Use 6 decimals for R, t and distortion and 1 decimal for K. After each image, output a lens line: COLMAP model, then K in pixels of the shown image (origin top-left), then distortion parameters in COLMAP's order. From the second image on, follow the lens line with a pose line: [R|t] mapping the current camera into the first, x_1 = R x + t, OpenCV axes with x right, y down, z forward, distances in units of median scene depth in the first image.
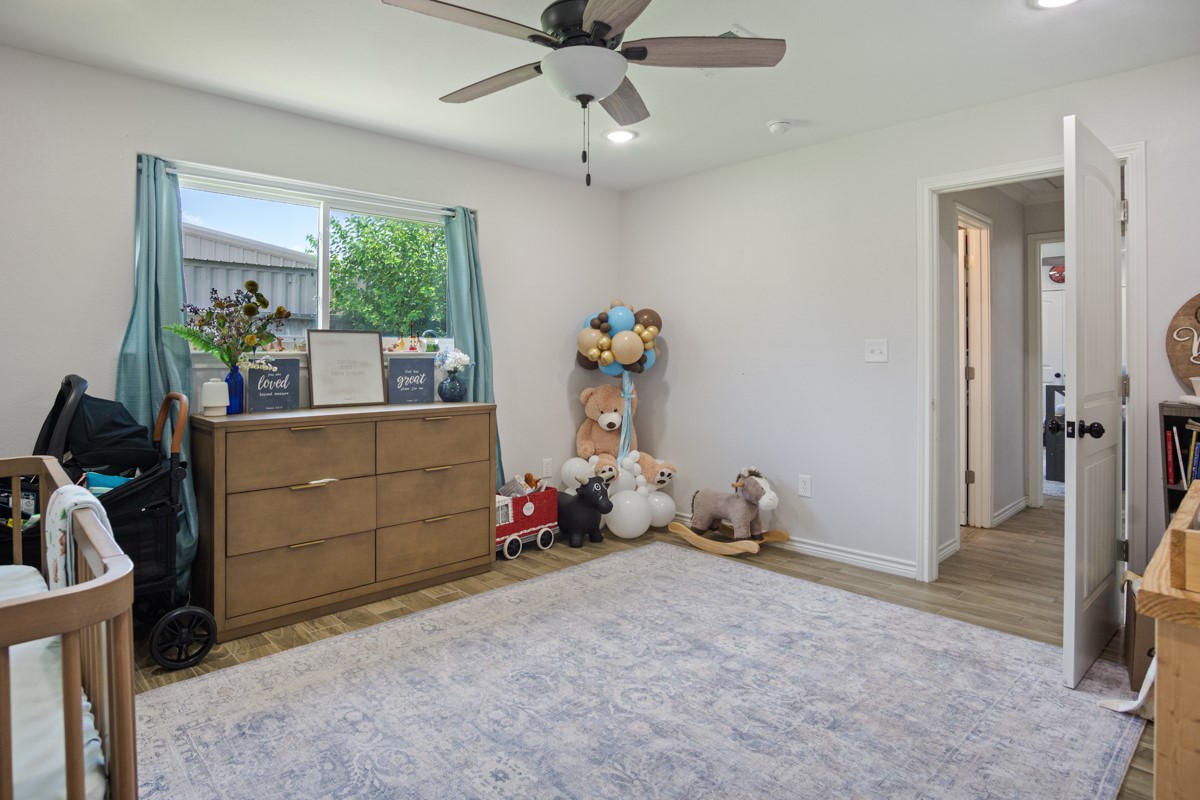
lens RADIAL K [[652.2, 0, 595.8], [0, 652.2, 367.7], [0, 0, 1]] dist [-0.033642, 0.009703]
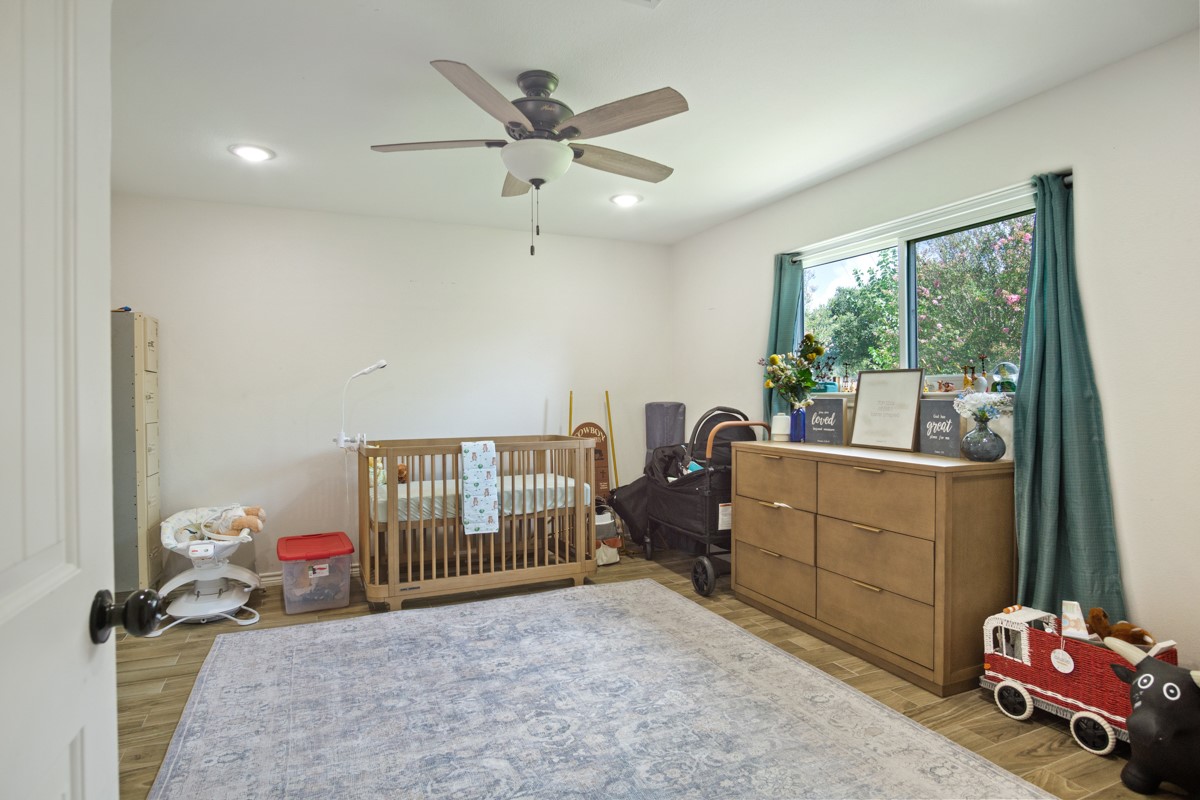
lens RADIAL K [[646.0, 0, 594.7], [0, 646.0, 389.0], [0, 0, 1]] dist [-0.033321, 0.008769]
pose [[-0.339814, 0.001050, -0.940492, 0.735368], [-0.011544, 0.999919, 0.005288, -0.032986], [0.940422, 0.012654, -0.339774, 1.014717]]
